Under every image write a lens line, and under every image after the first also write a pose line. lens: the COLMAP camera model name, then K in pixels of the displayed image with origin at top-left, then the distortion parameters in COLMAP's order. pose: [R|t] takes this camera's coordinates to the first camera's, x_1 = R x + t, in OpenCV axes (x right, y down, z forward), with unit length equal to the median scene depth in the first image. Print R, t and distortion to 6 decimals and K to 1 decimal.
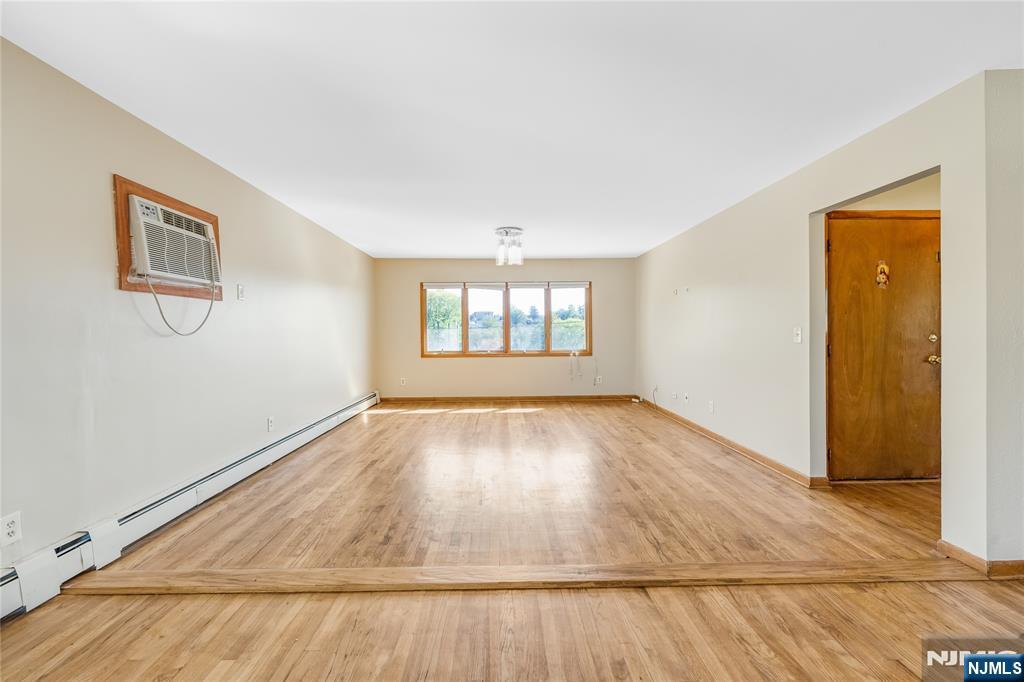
lens RADIAL K [[418.2, 0, 524.3], [0, 418.2, 337.0], [0, 0, 1]] dist [0.000721, -0.000015]
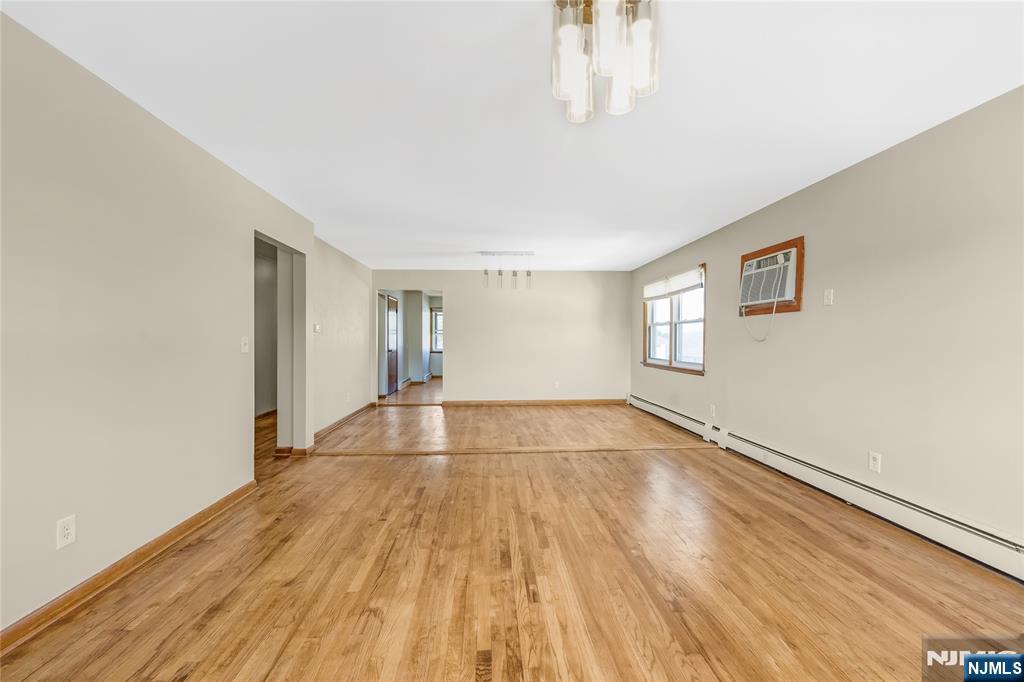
lens RADIAL K [[418.2, 0, 524.3], [0, 418.2, 337.0], [0, 0, 1]] dist [0.000721, -0.000015]
pose [[-0.999532, 0.002322, -0.030487, 0.049789], [0.002156, 0.999983, 0.005453, -0.024448], [0.030499, 0.005385, -0.999520, 2.265758]]
